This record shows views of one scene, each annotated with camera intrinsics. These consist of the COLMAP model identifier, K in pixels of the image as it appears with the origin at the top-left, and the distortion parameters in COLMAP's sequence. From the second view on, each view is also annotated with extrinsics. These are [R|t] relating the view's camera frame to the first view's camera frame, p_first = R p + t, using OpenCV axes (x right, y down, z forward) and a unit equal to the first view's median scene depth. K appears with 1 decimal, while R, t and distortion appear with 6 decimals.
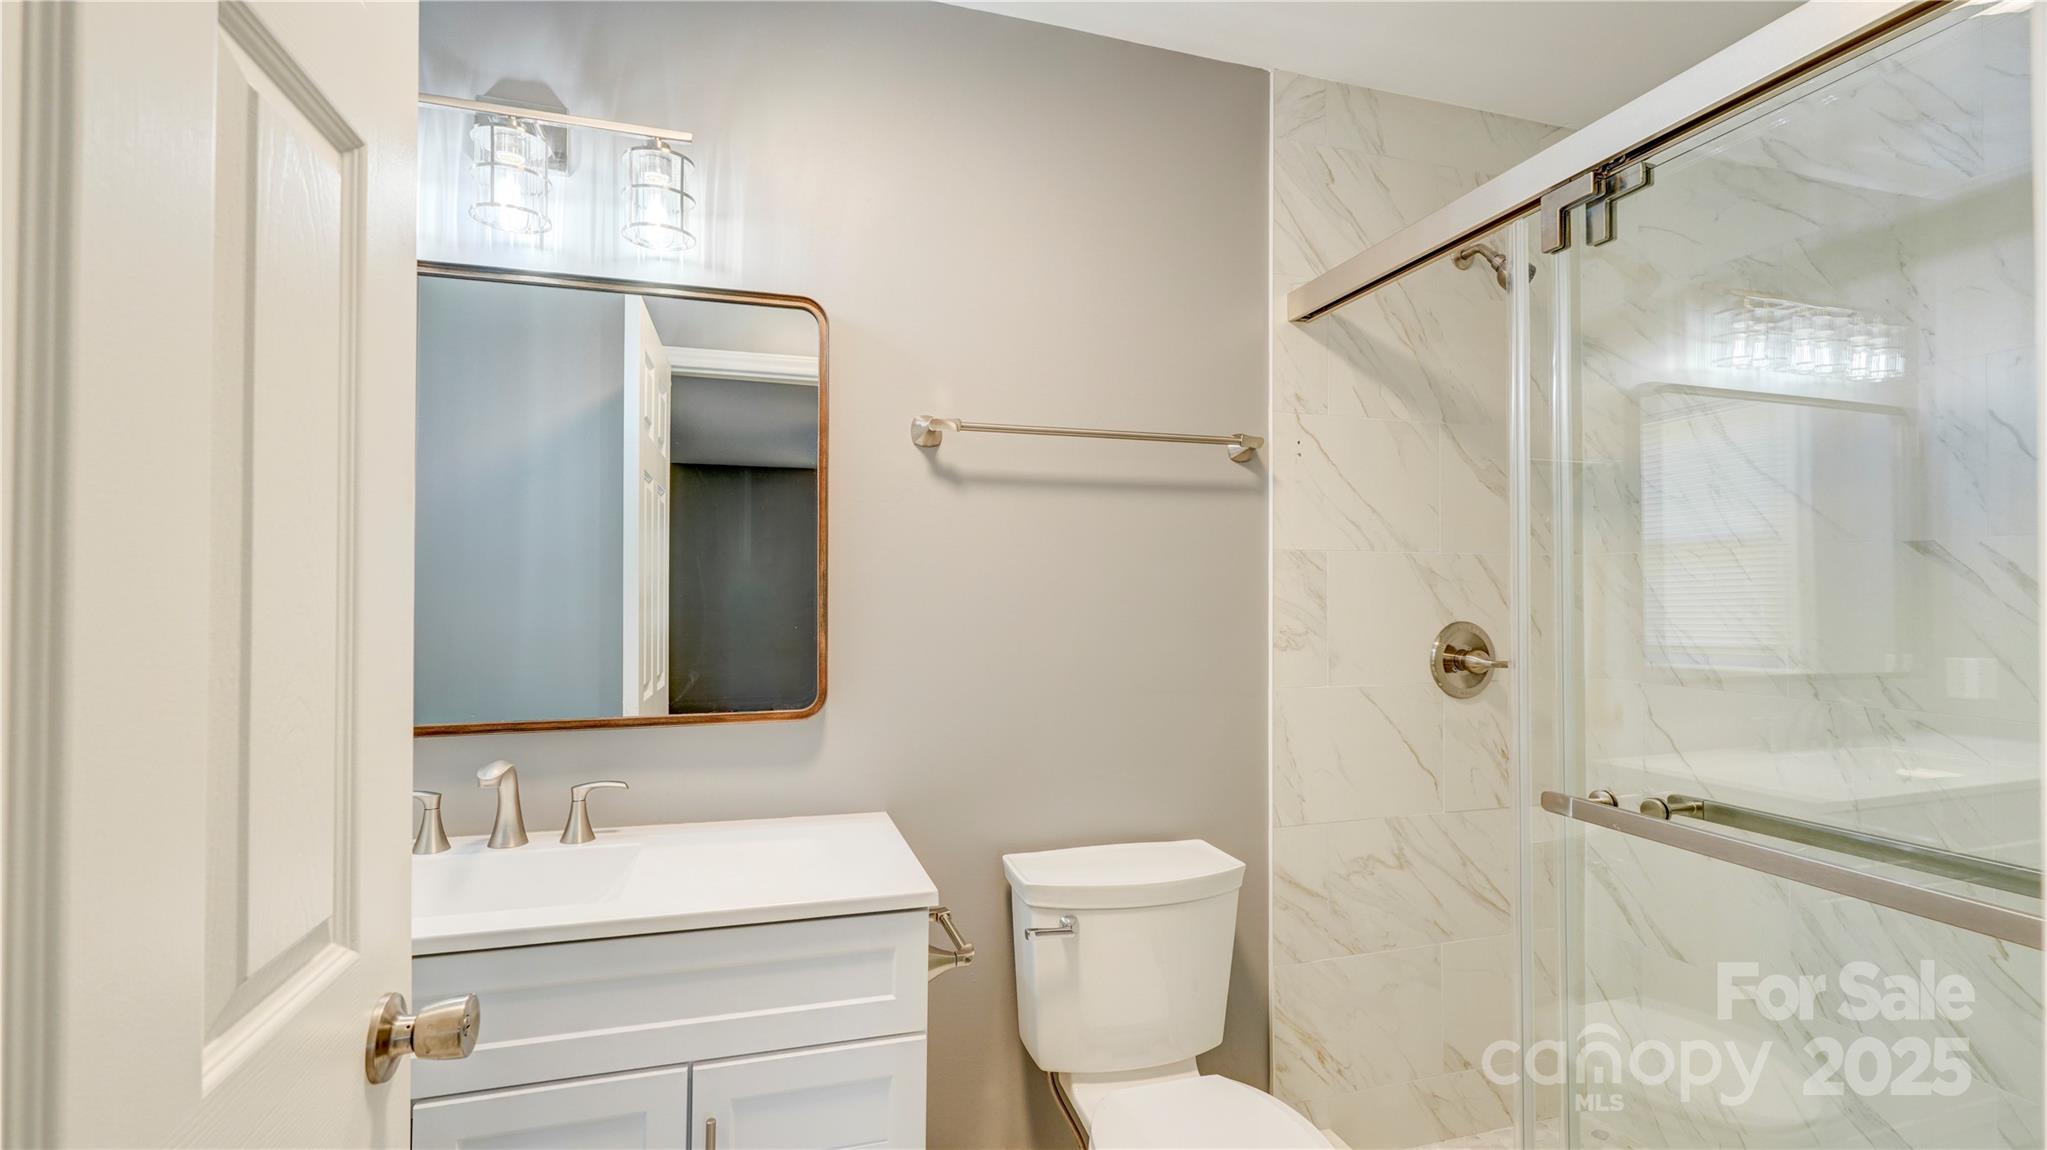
lens RADIAL K [[892.0, 0, 1025.9], [0, 892.0, 585.8], [0, 0, 1]] dist [0.003865, 0.000493]
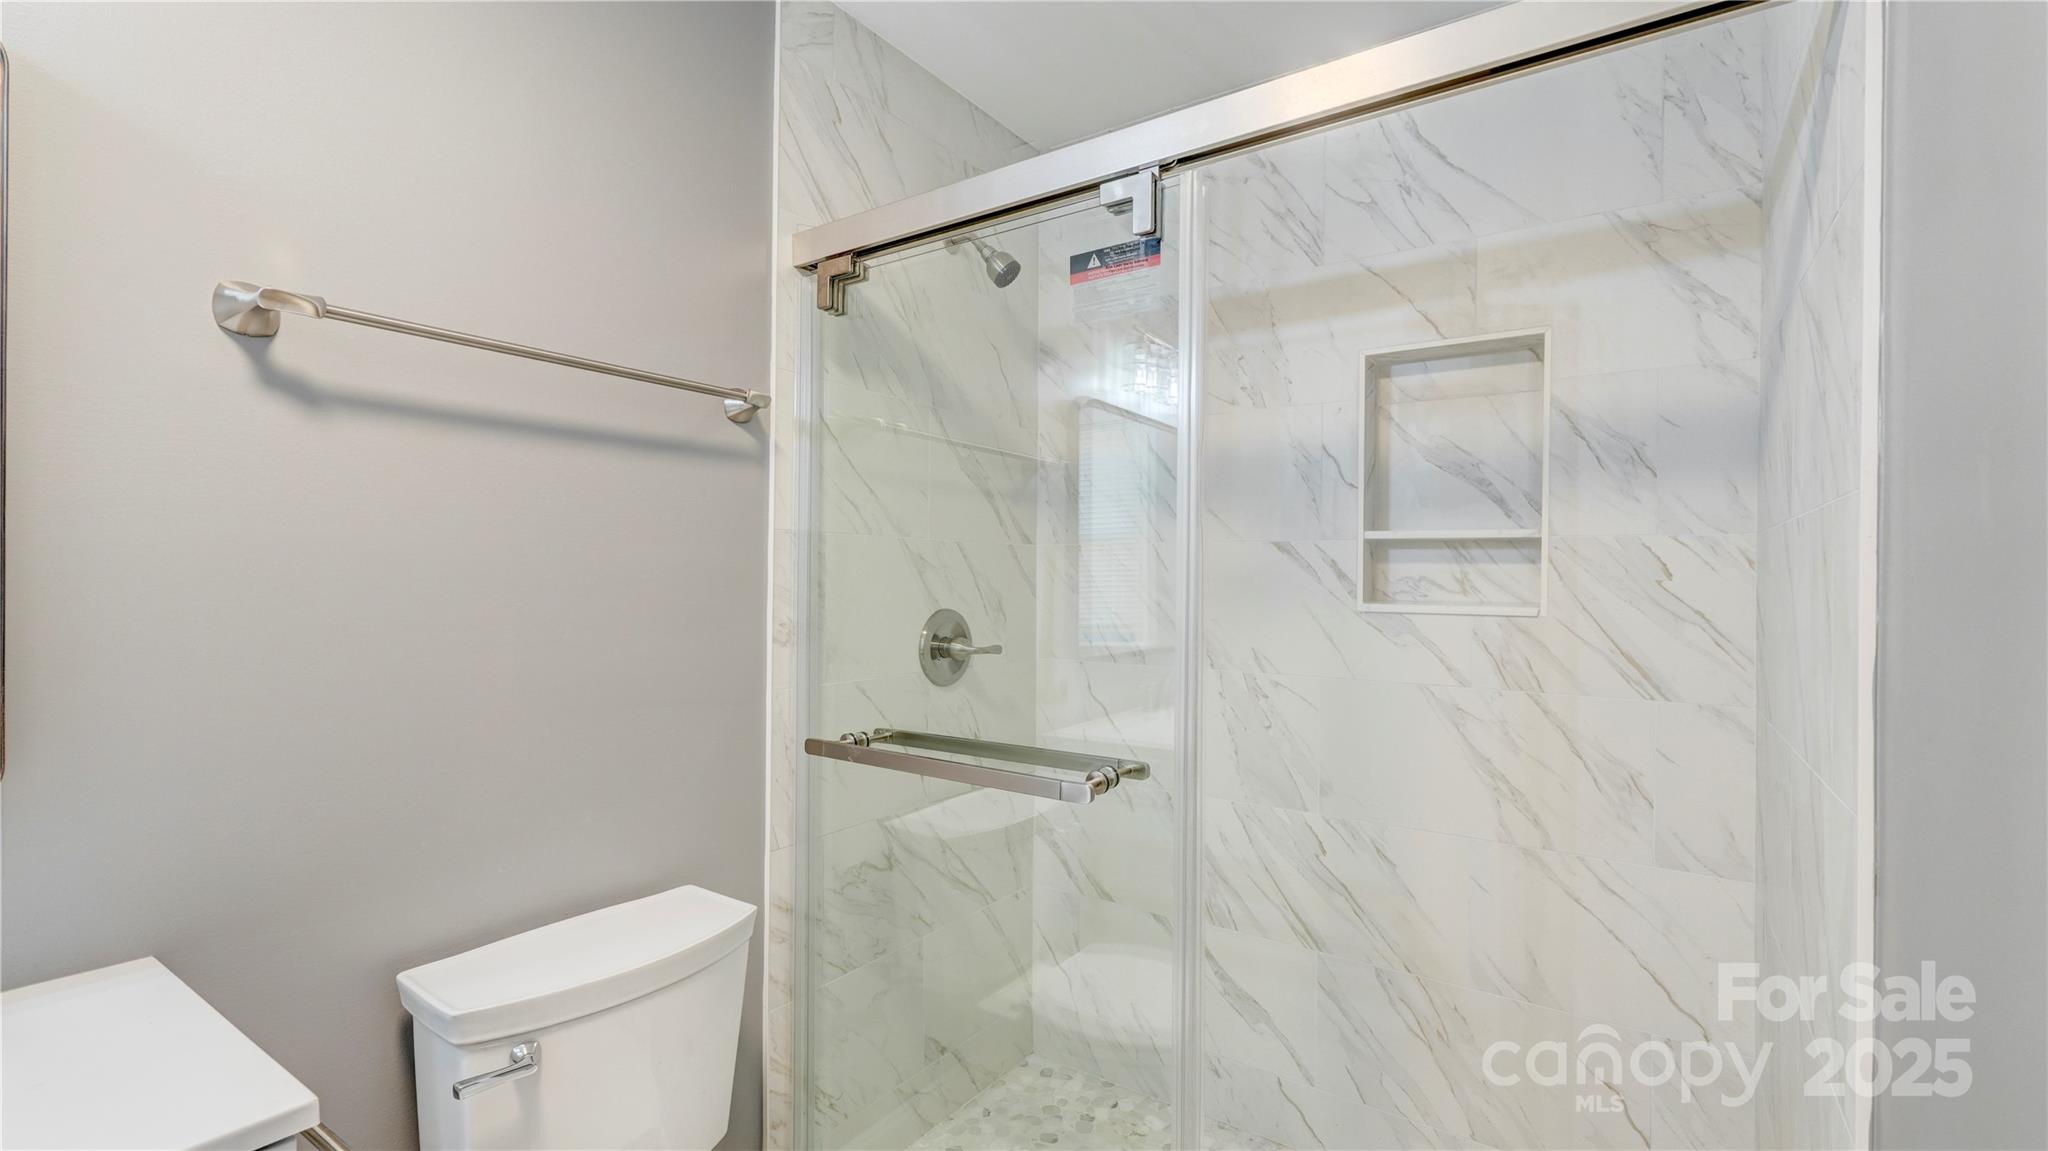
lens RADIAL K [[892.4, 0, 1022.0], [0, 892.4, 580.3], [0, 0, 1]] dist [0.003865, 0.000493]
pose [[0.778160, 0.003762, 0.628055, -0.075941], [-0.008879, 0.999948, 0.005012, 0.002125], [-0.628003, -0.009477, 0.778153, 0.181521]]
